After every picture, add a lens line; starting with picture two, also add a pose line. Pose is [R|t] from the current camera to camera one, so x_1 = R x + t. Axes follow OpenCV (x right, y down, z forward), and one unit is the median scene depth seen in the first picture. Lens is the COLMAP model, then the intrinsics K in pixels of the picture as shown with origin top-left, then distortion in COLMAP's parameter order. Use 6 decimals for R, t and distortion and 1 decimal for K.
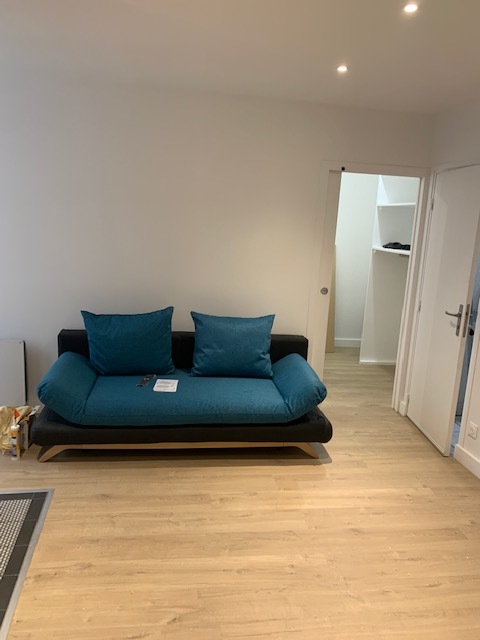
lens RADIAL K [[489.3, 0, 233.7], [0, 489.3, 307.2], [0, 0, 1]] dist [0.052840, -0.067106]
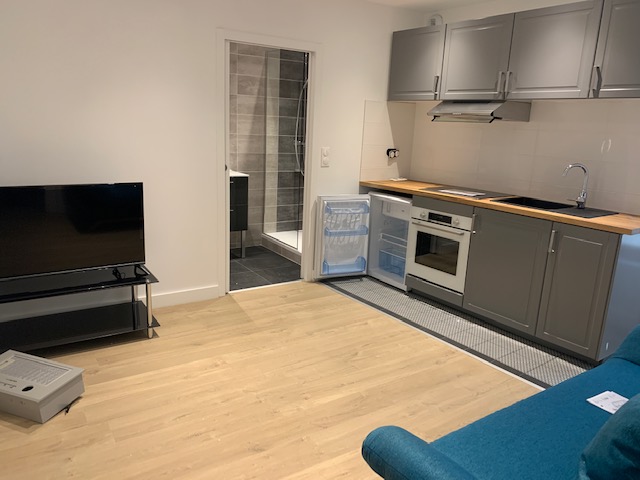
lens RADIAL K [[489.3, 0, 321.3], [0, 489.3, 234.9], [0, 0, 1]] dist [0.052840, -0.067106]
pose [[-0.890399, 0.004850, -0.455155, 0.441167], [-0.170343, 0.923732, 0.343078, -0.158592], [0.422106, 0.383008, -0.821664, 1.323377]]
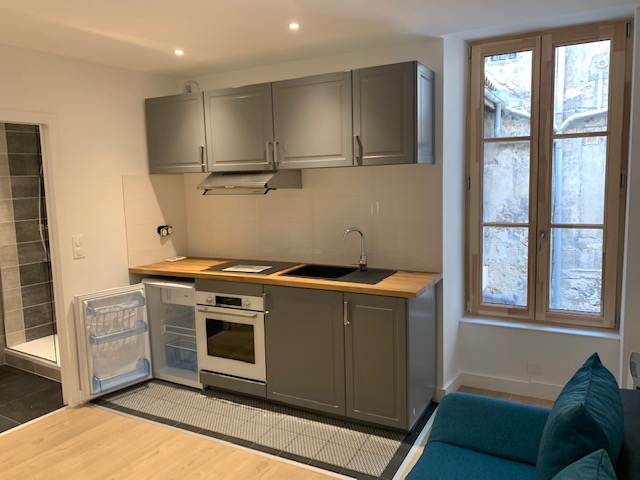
lens RADIAL K [[489.3, 0, 317.9], [0, 489.3, 231.9], [0, 0, 1]] dist [0.052840, -0.067106]
pose [[-0.623256, 0.047288, -0.780587, 0.338449], [-0.139213, 0.975517, 0.170251, -0.191534], [0.769527, 0.214778, -0.601414, 1.200021]]
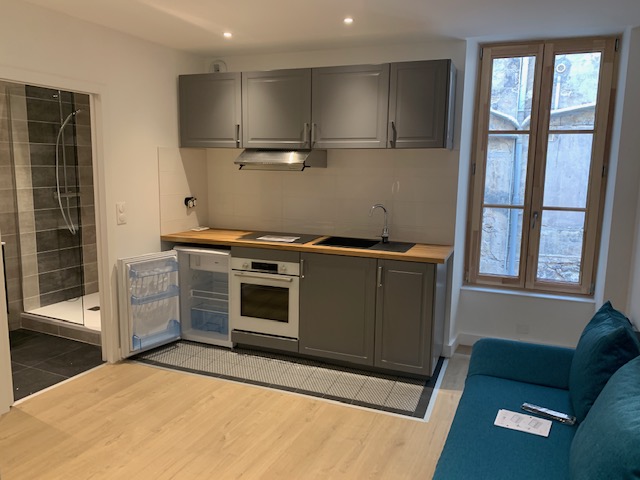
lens RADIAL K [[489.3, 0, 321.0], [0, 489.3, 234.0], [0, 0, 1]] dist [0.052840, -0.067106]
pose [[-0.524682, 0.056884, -0.849396, 0.560755], [-0.189268, 0.964998, 0.181539, -0.148839], [0.829992, 0.256014, -0.495551, 1.111653]]
